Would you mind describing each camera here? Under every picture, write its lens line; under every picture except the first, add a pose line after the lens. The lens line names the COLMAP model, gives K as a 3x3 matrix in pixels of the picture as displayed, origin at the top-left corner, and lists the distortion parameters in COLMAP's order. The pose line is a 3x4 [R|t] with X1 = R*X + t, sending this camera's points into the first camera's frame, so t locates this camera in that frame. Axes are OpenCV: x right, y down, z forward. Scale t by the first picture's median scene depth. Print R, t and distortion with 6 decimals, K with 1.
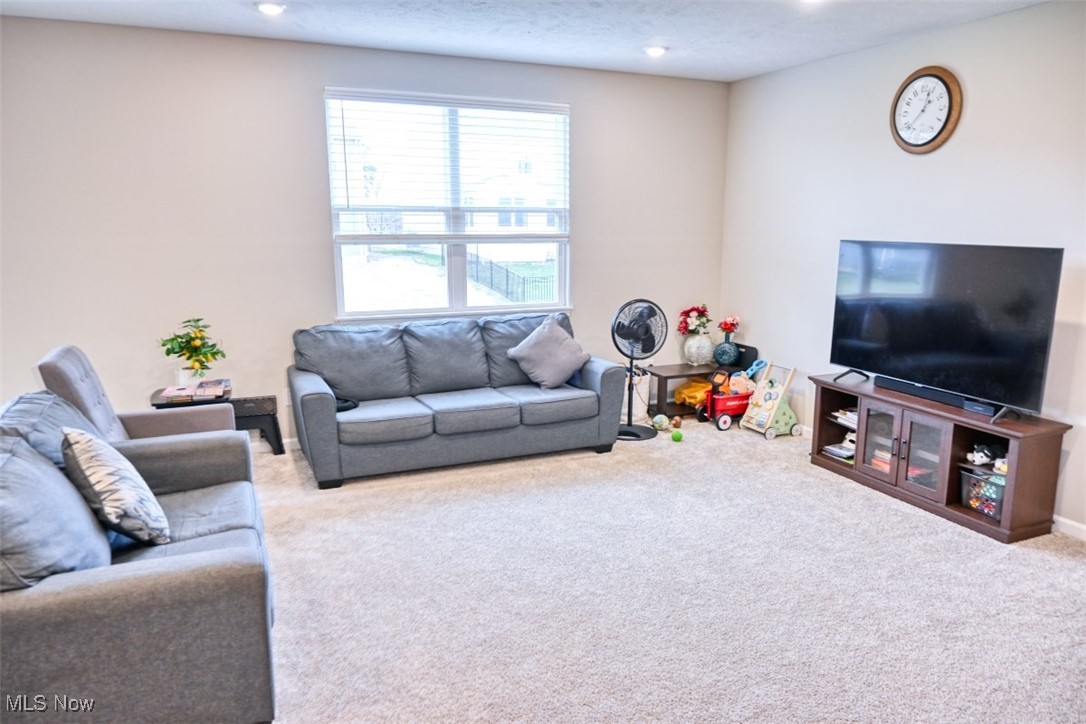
lens RADIAL K [[738.9, 0, 543.0], [0, 738.9, 362.0], [0, 0, 1]] dist [-0.006173, 0.000483]
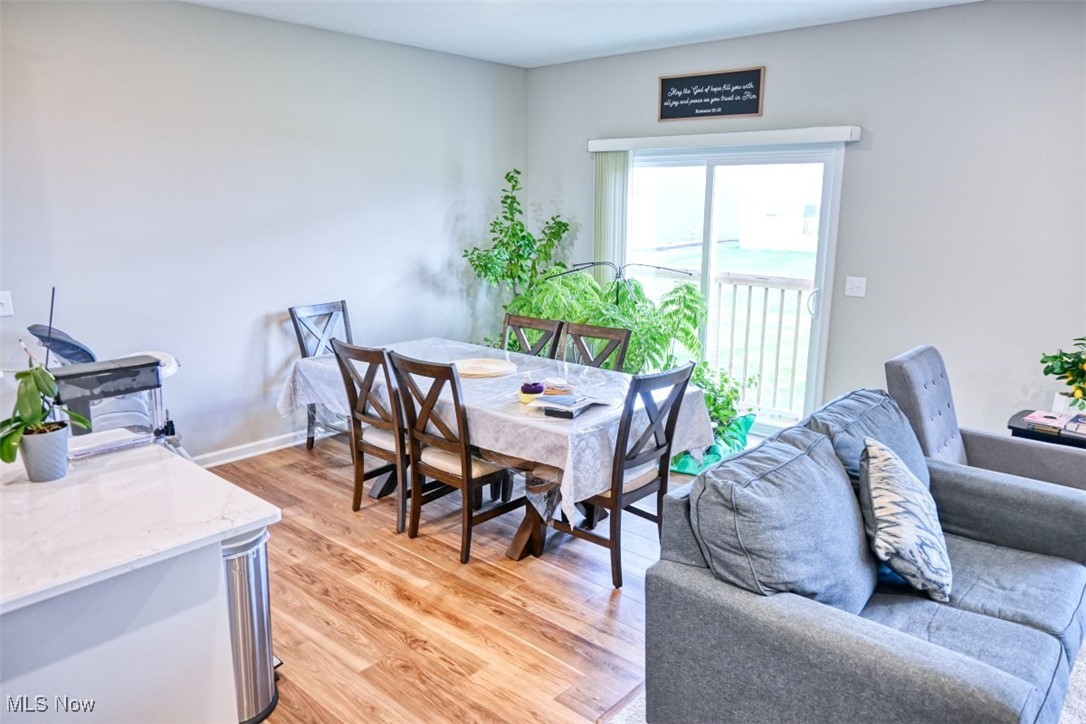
lens RADIAL K [[735.6, 0, 534.4], [0, 735.6, 368.3], [0, 0, 1]] dist [-0.008394, 0.002641]
pose [[0.420208, 0.192072, -0.886867, -0.018650], [-0.174773, 0.976174, 0.128604, -0.042595], [0.890438, 0.100960, 0.443765, 0.201701]]
